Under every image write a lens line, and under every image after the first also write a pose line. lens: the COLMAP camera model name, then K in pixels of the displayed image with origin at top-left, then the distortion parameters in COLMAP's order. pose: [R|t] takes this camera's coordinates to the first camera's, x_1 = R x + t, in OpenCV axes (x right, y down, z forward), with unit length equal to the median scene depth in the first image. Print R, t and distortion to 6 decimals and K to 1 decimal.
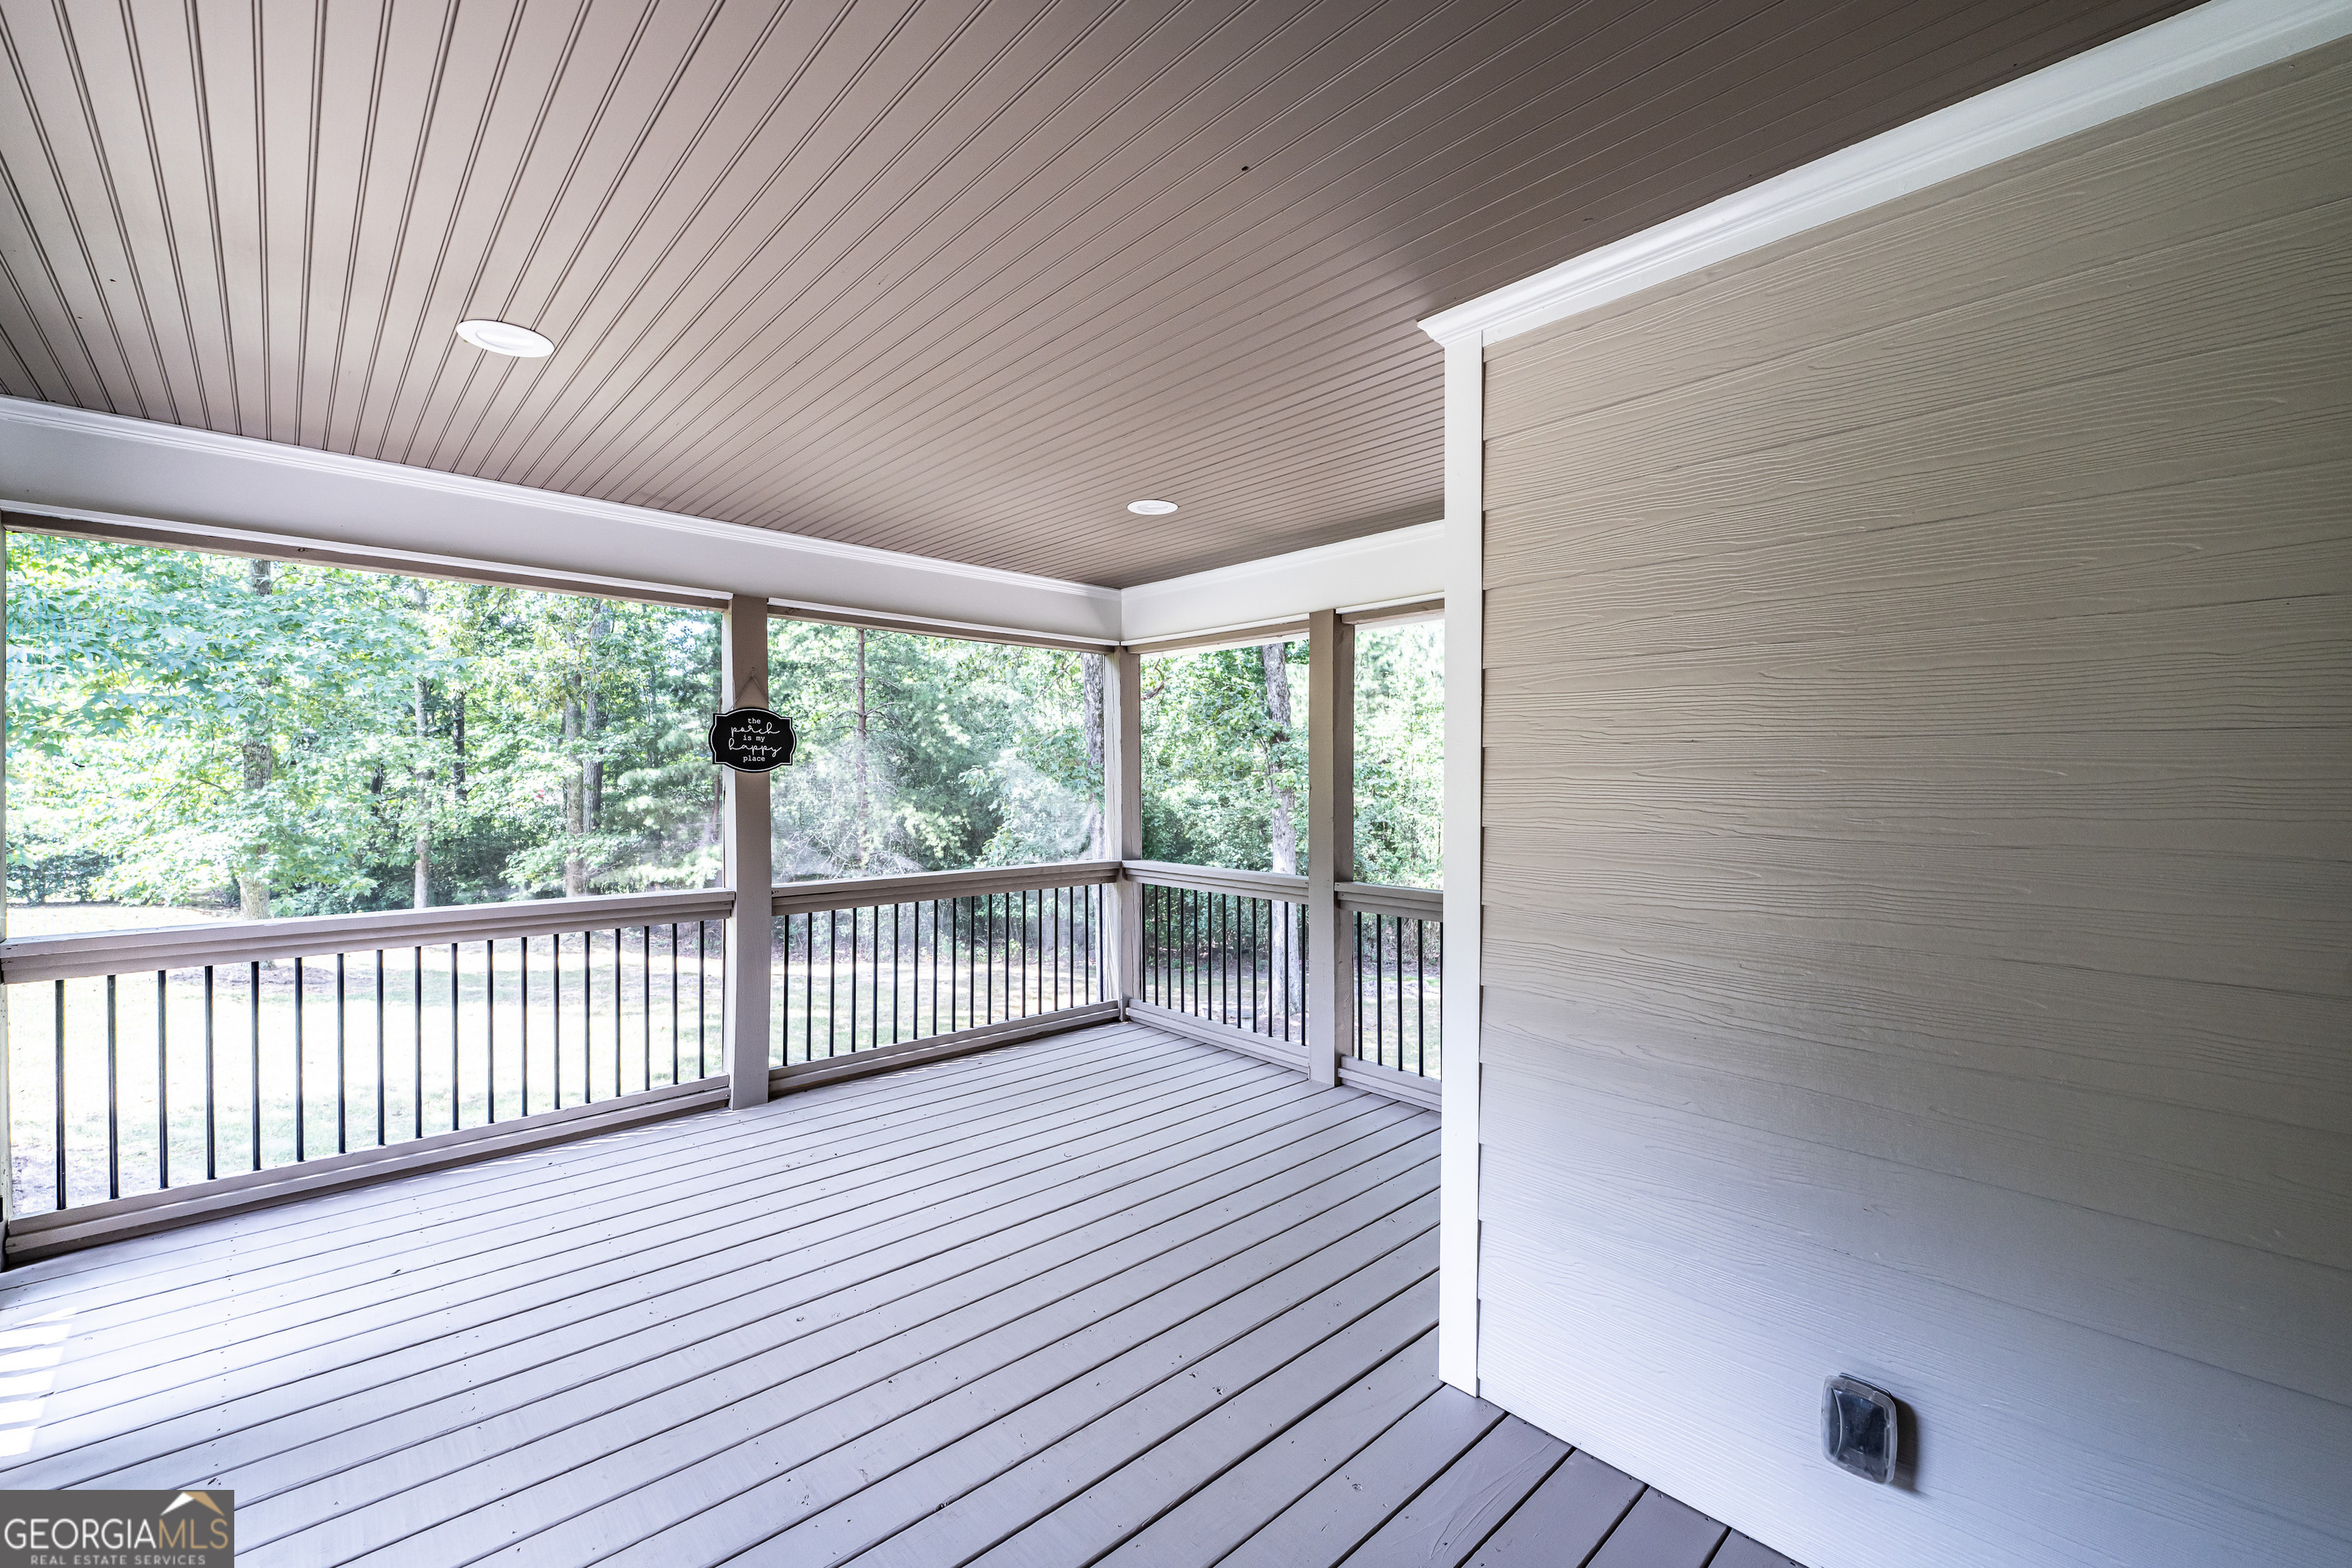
lens RADIAL K [[942.4, 0, 1181.5], [0, 942.4, 783.0], [0, 0, 1]] dist [0.000599, -0.001511]
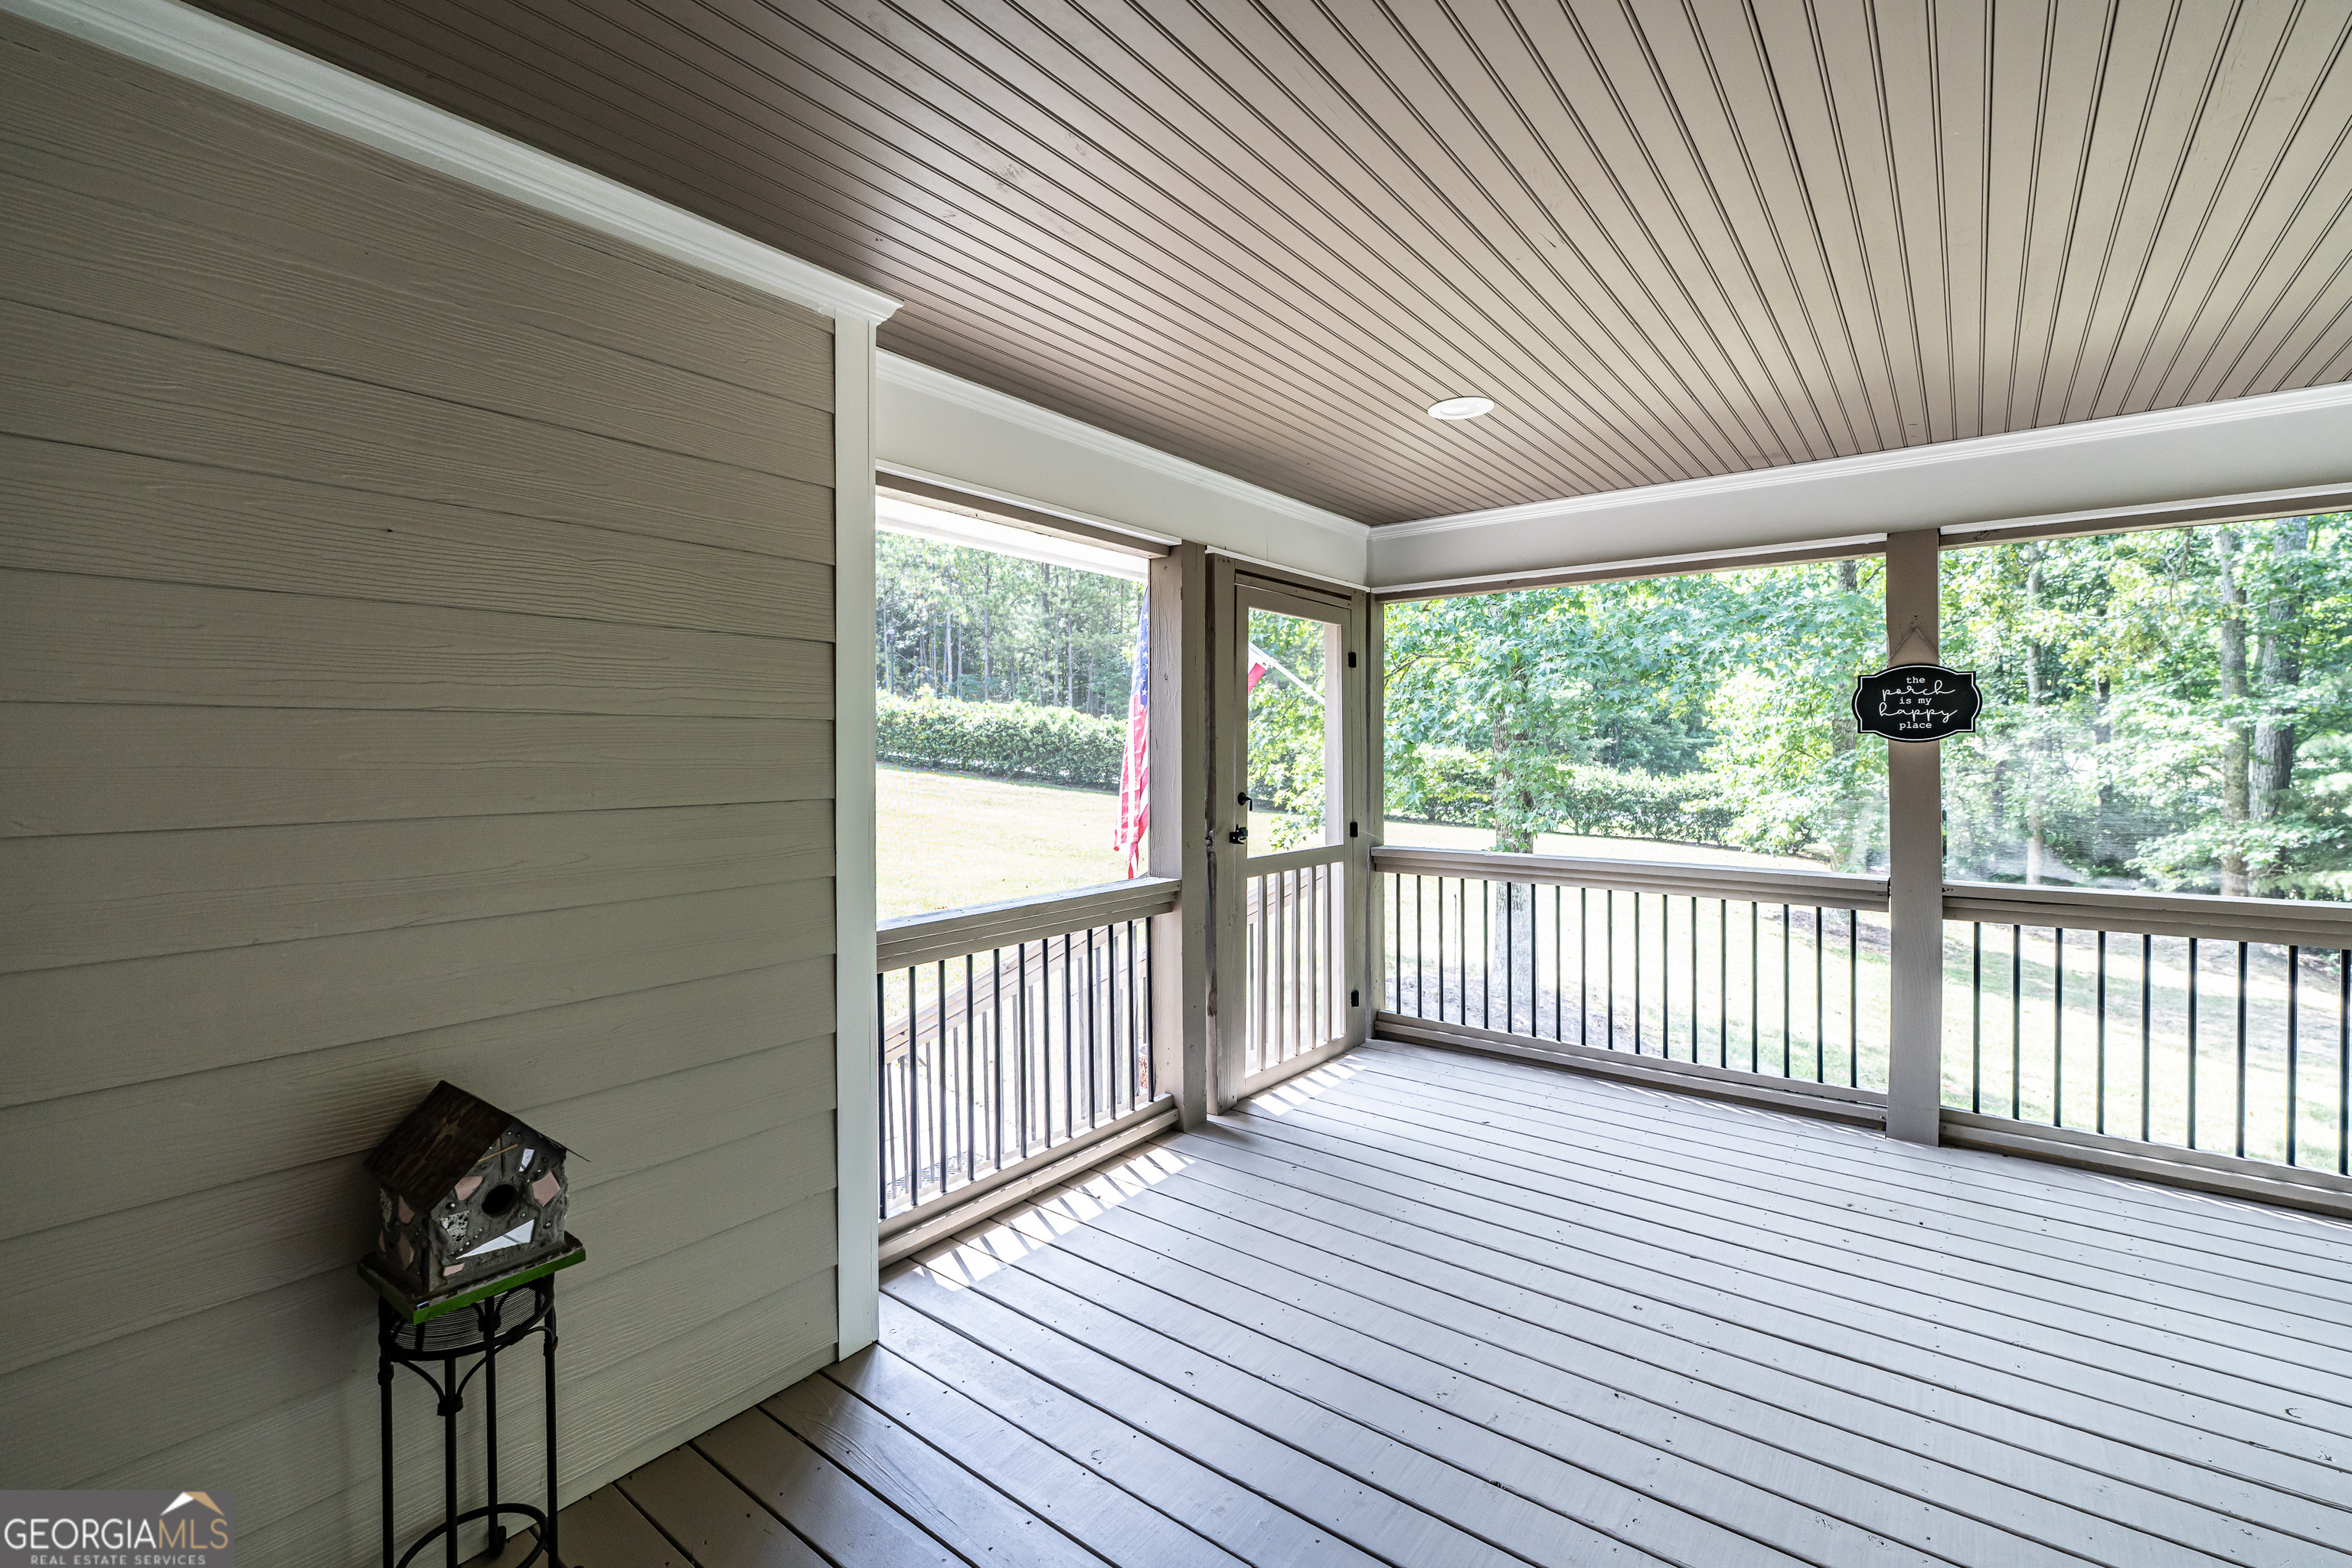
lens RADIAL K [[1011.7, 0, 1184.3], [0, 1011.7, 765.6], [0, 0, 1]] dist [0.000102, 0.000012]
pose [[0.191627, 0.015803, -0.981341, 0.296607], [-0.004522, 0.999874, 0.015219, -0.001119], [0.981457, 0.001521, 0.191675, 0.195560]]
